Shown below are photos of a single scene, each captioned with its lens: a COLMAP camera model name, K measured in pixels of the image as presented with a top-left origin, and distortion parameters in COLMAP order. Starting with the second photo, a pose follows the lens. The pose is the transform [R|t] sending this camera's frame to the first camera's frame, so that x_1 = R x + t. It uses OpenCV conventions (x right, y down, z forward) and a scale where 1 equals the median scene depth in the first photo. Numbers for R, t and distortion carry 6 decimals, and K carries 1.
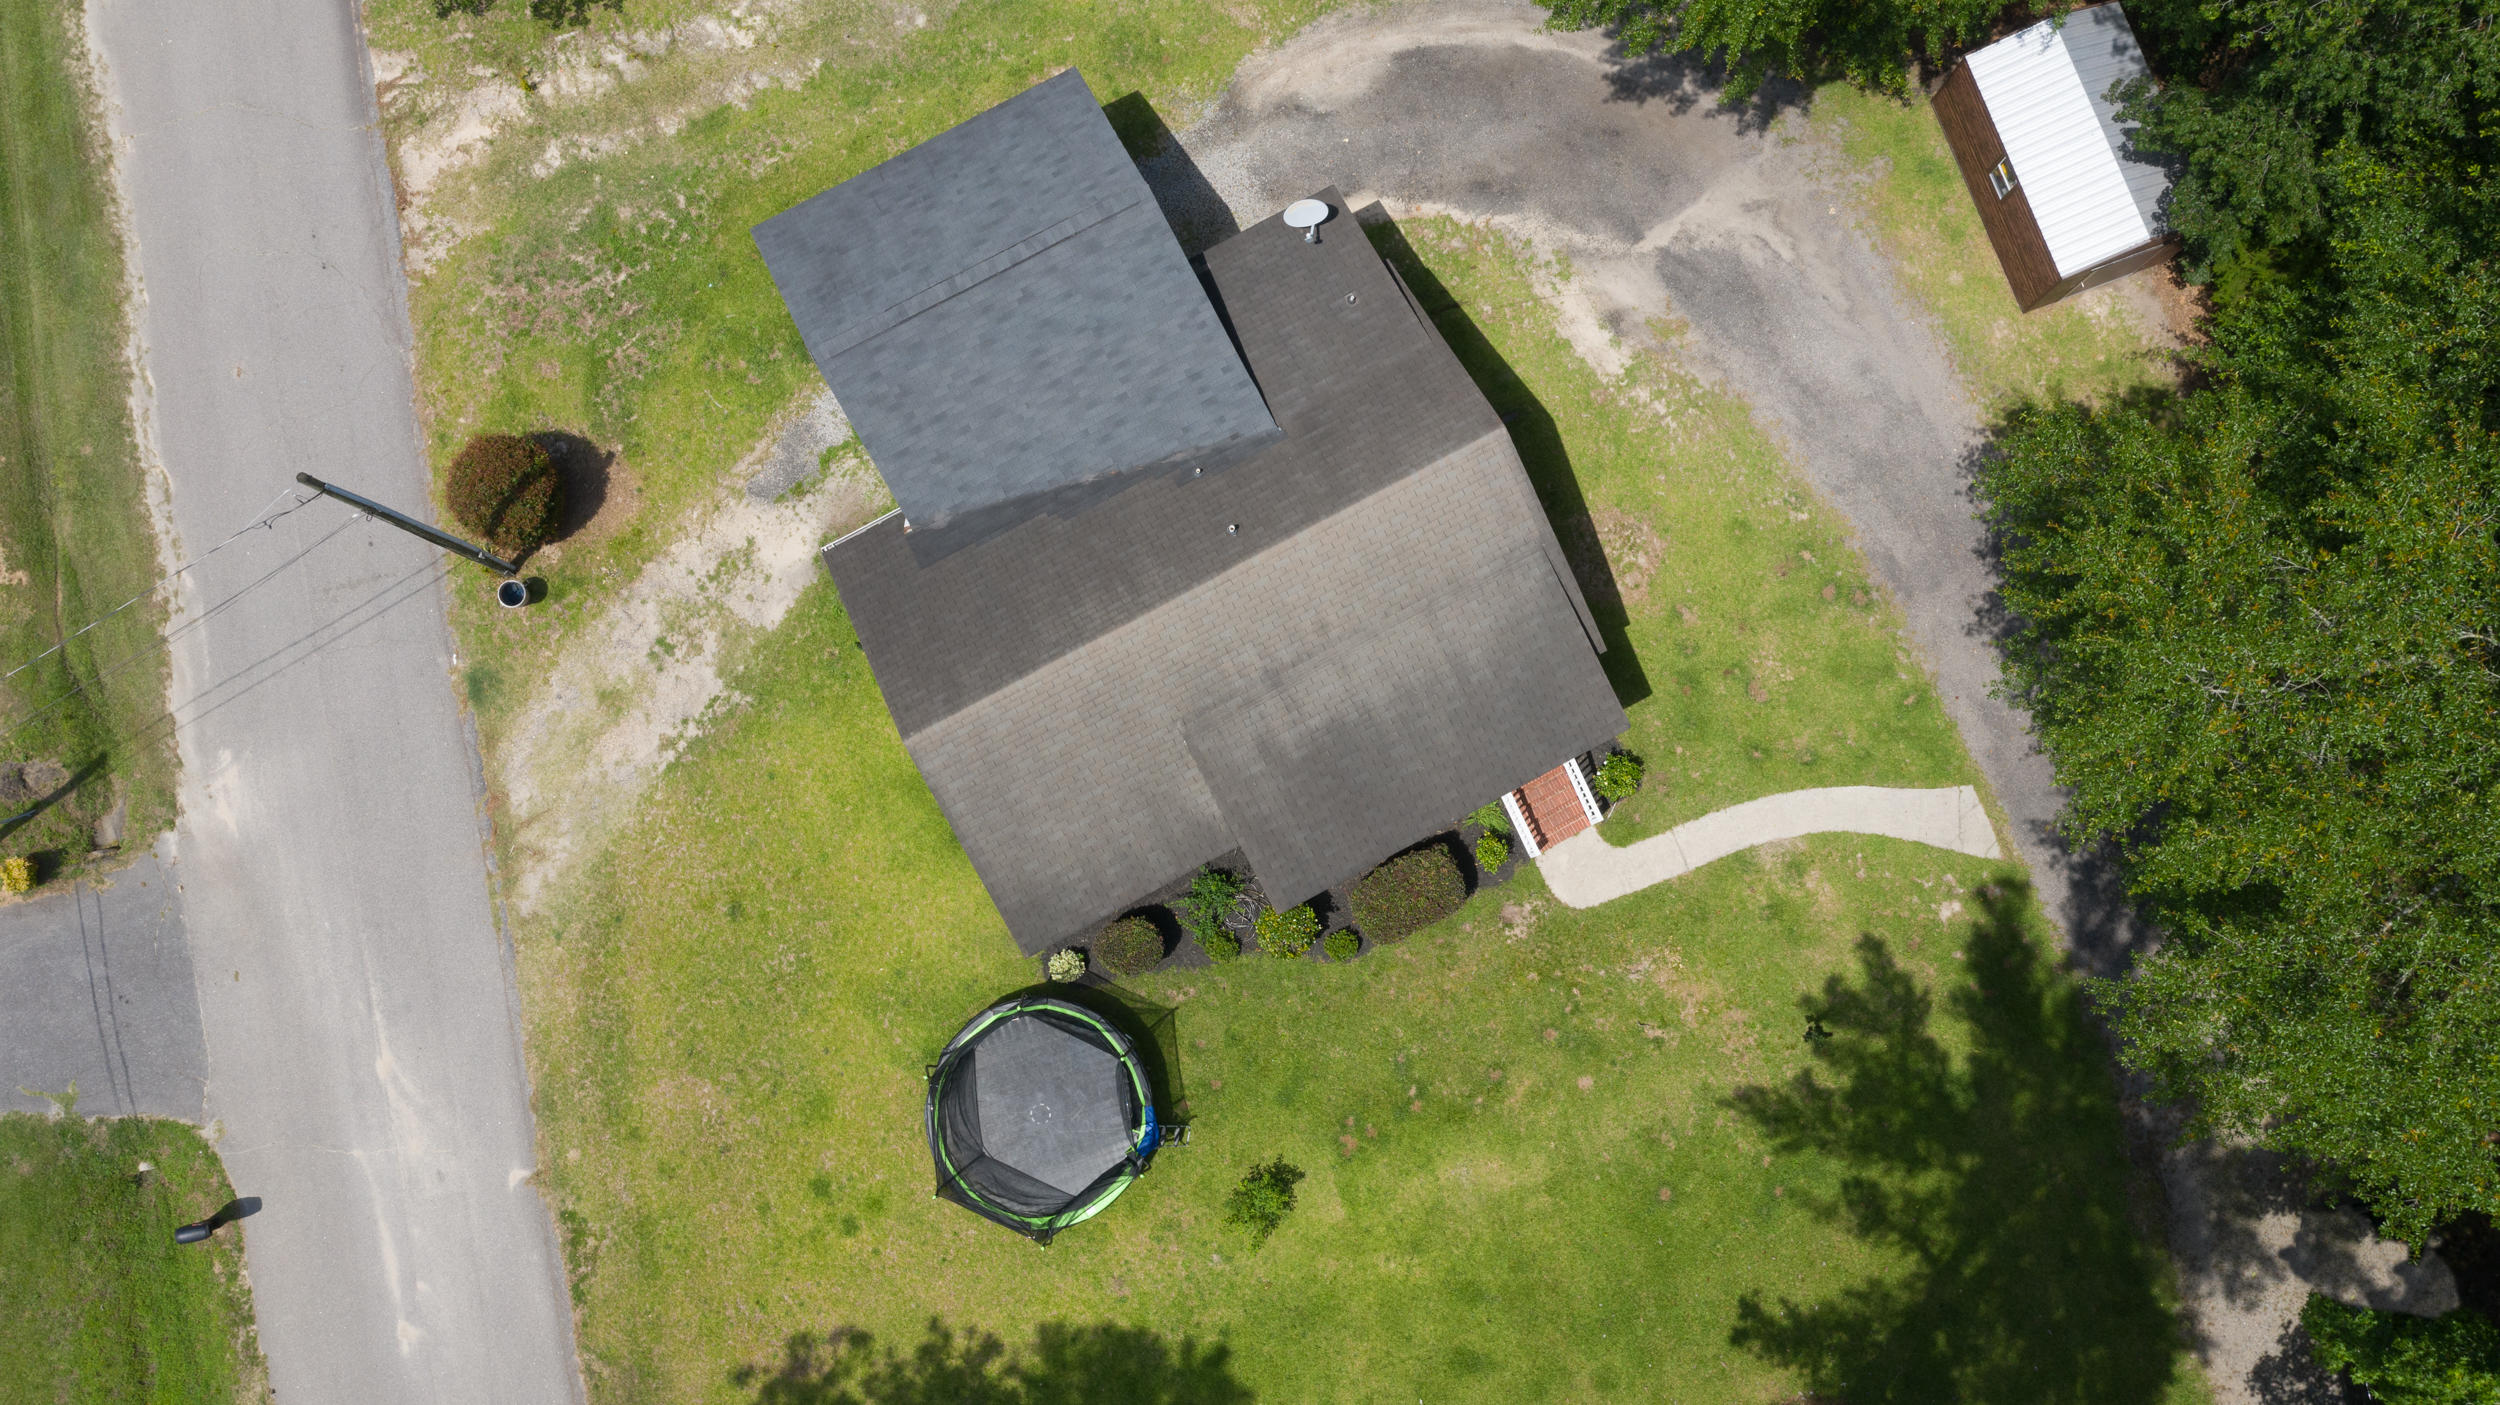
lens RADIAL K [[1979.3, 0, 1239.2], [0, 1979.3, 691.0], [0, 0, 1]] dist [-0.021917, 0.010638]
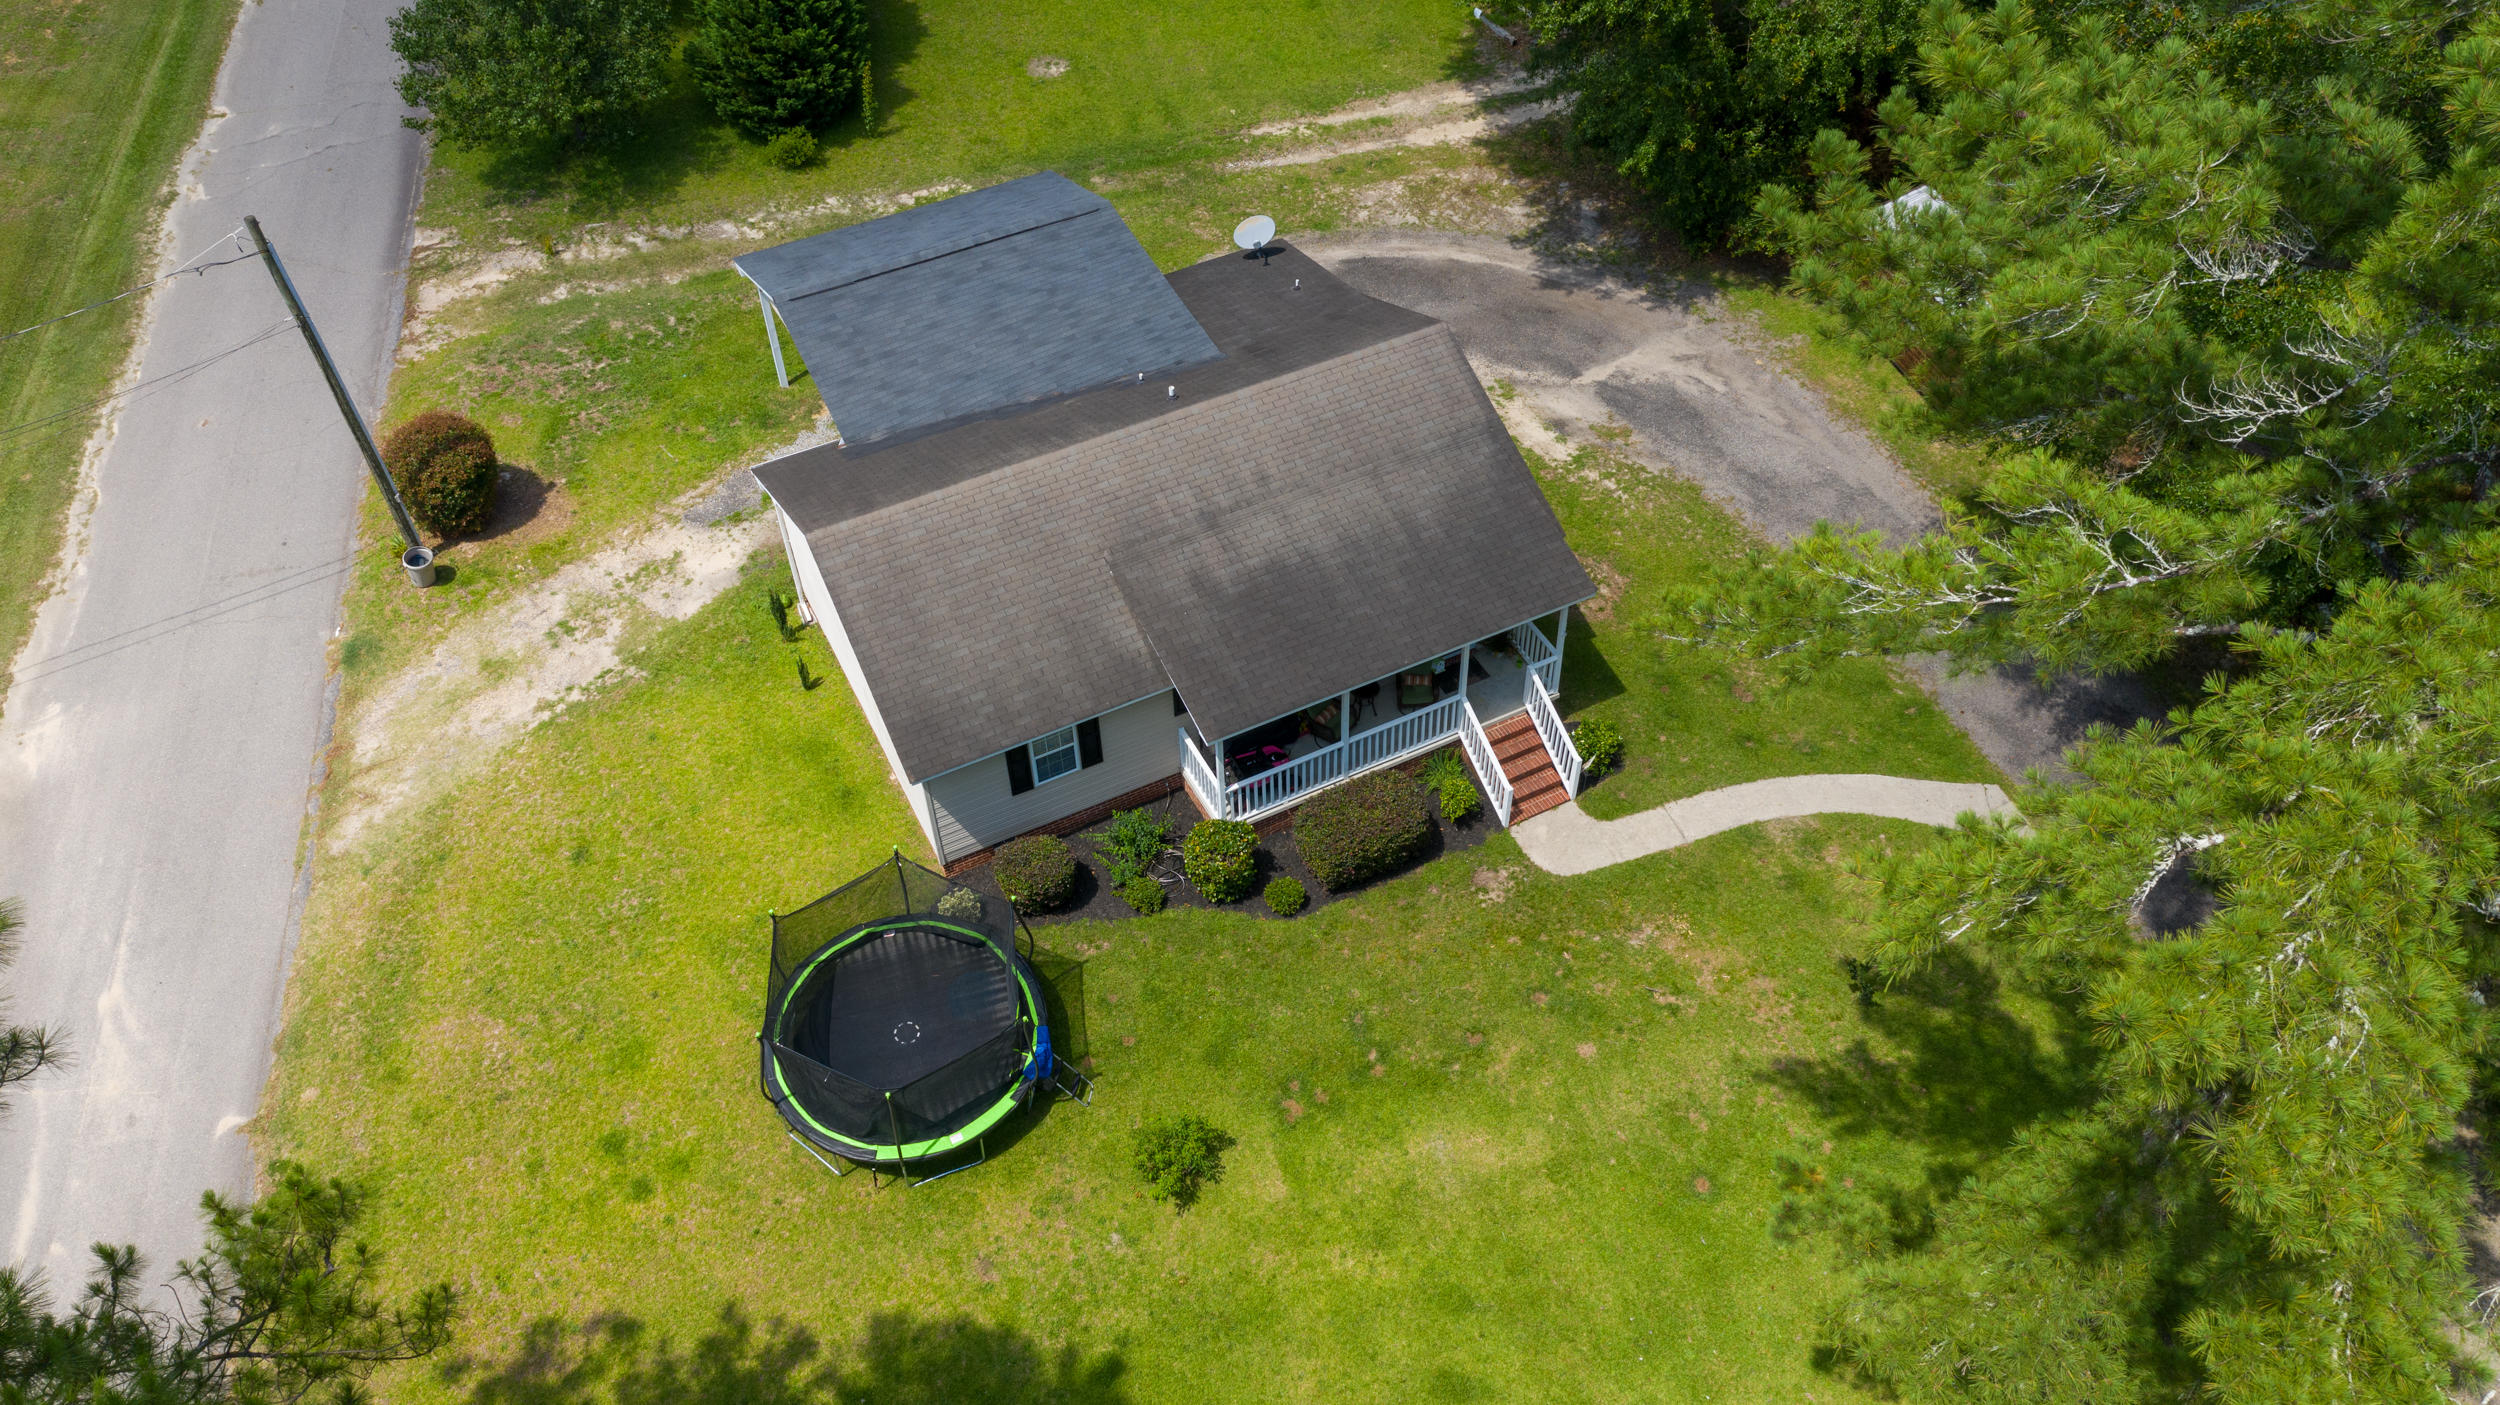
lens RADIAL K [[1979.3, 0, 1247.3], [0, 1979.3, 690.3], [0, 0, 1]] dist [-0.021917, 0.010638]
pose [[0.999787, 0.020321, -0.003508, 0.035971], [-0.018563, 0.812778, -0.582277, 0.543734], [-0.008981, 0.582218, 0.812983, 0.257306]]
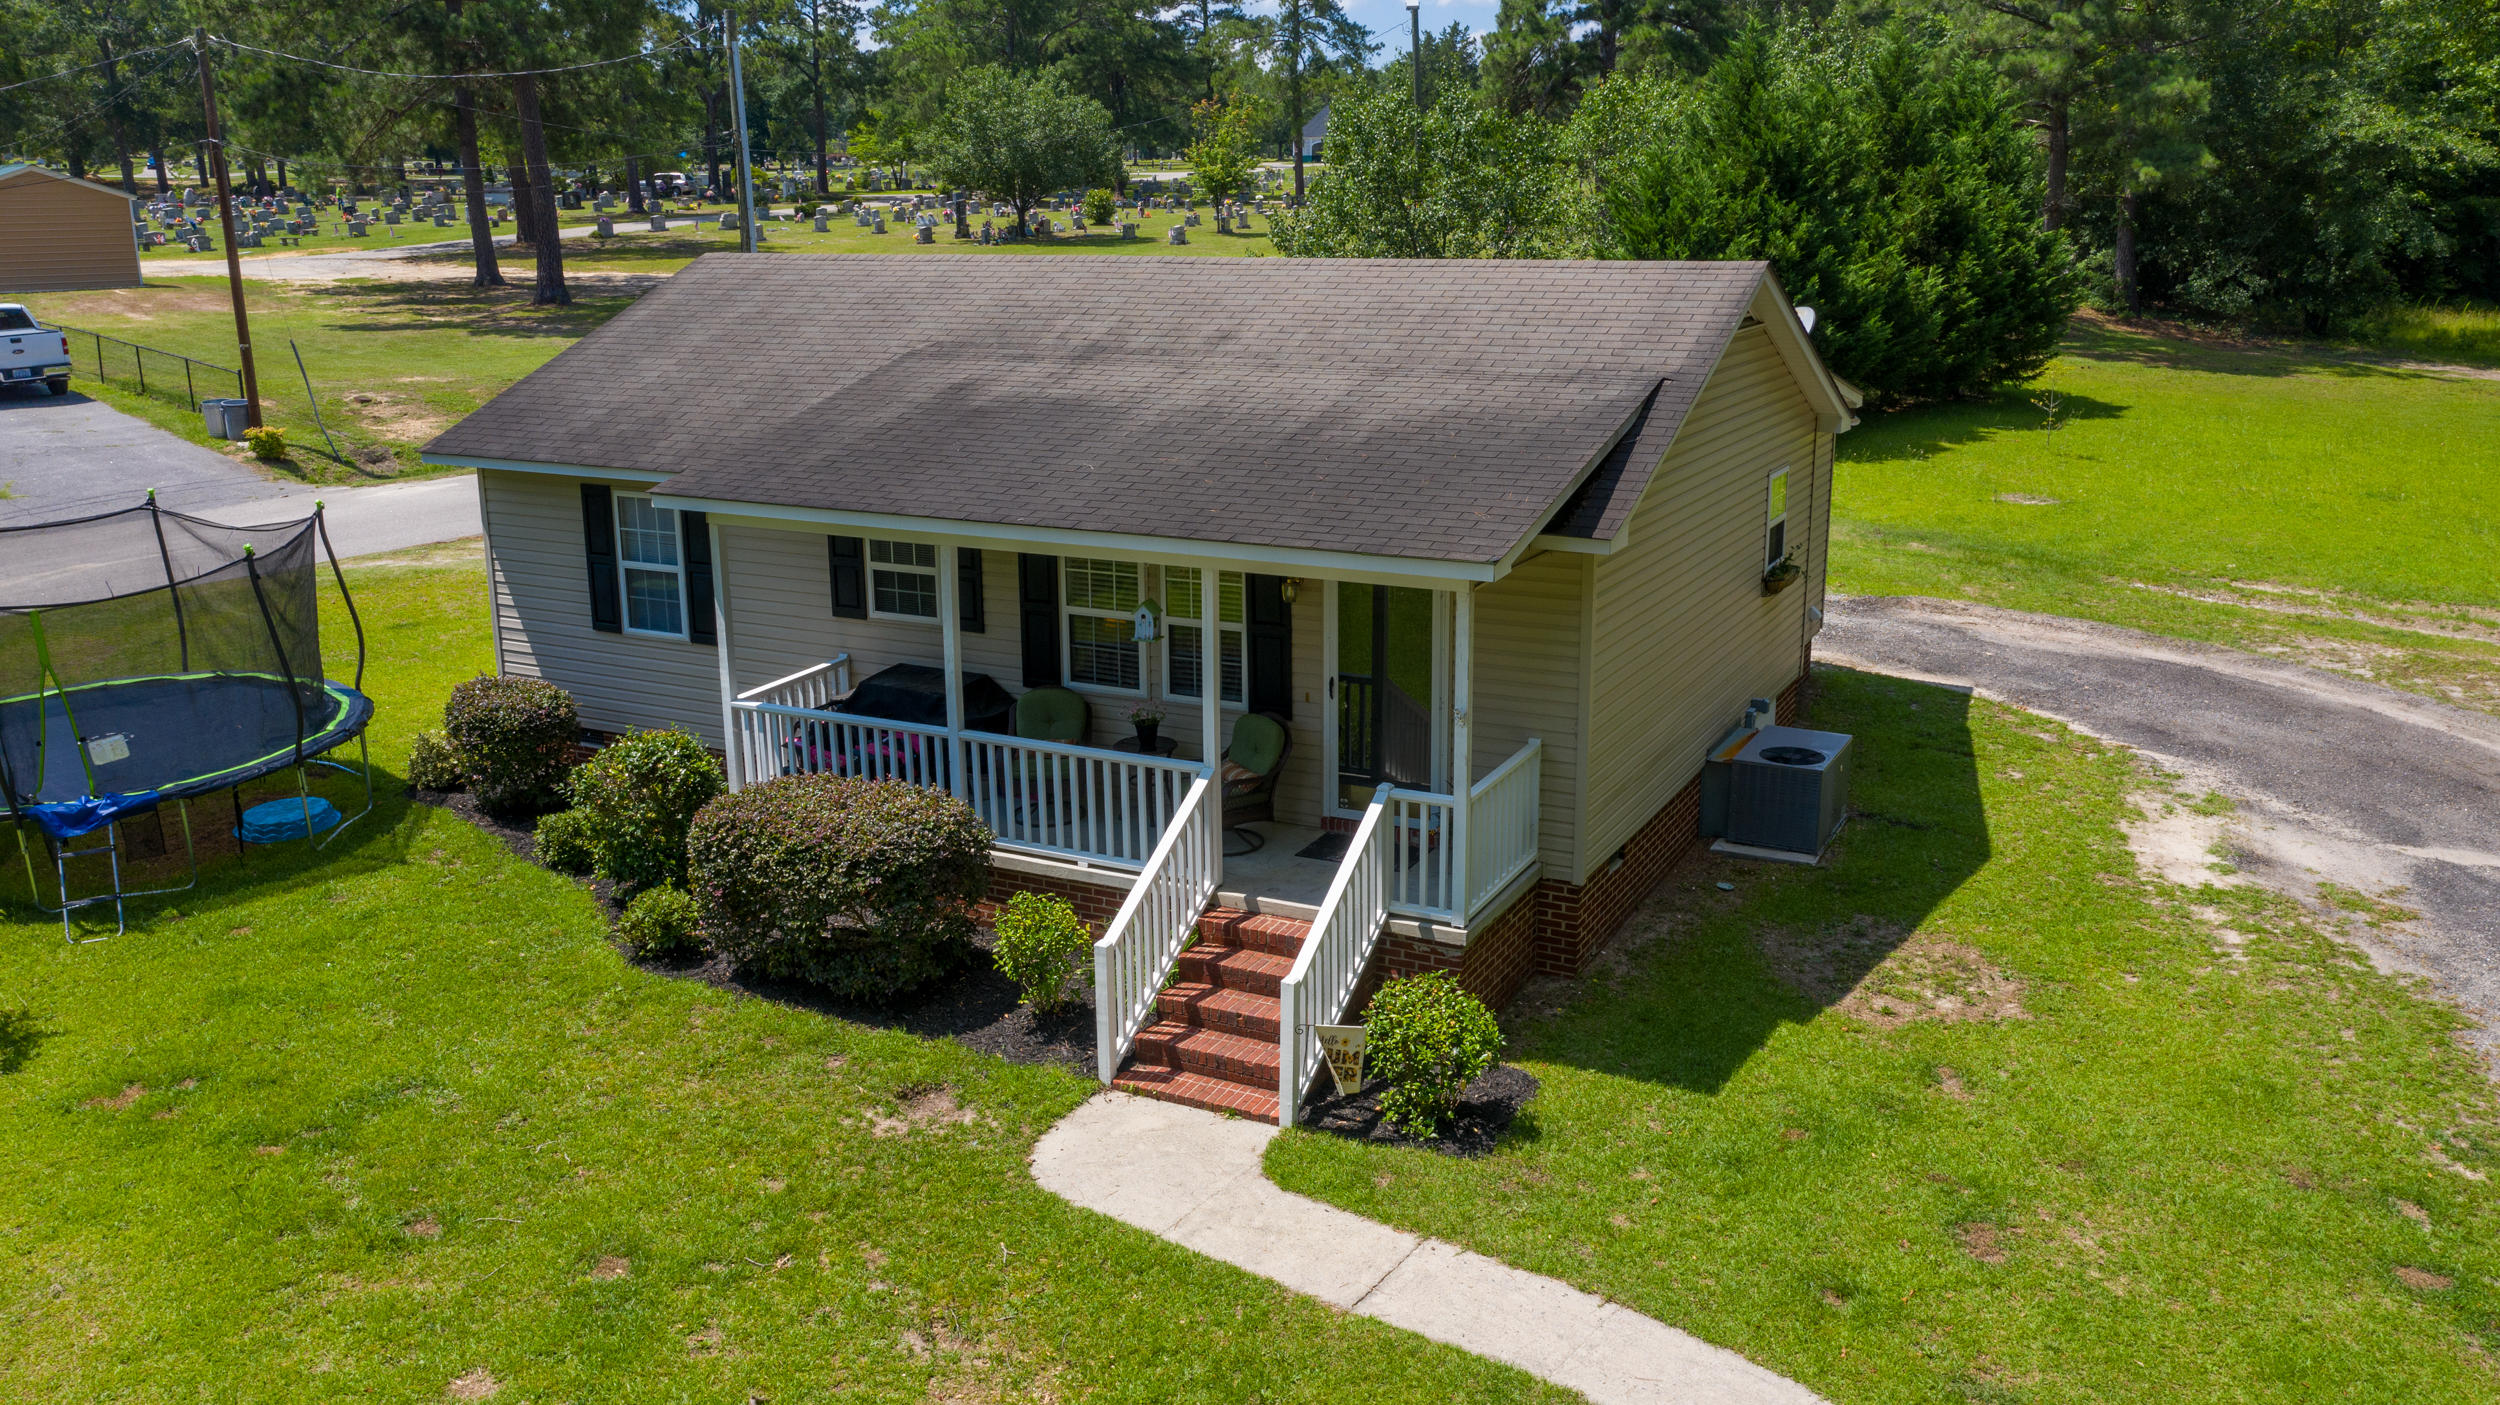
lens RADIAL K [[1979.3, 0, 1242.2], [0, 1979.3, 691.7], [0, 0, 1]] dist [-0.021917, 0.010638]
pose [[0.567188, 0.230360, -0.790716, 0.417698], [-0.817610, 0.272964, -0.506956, 0.219755], [0.099055, 0.934037, 0.343167, 0.820054]]
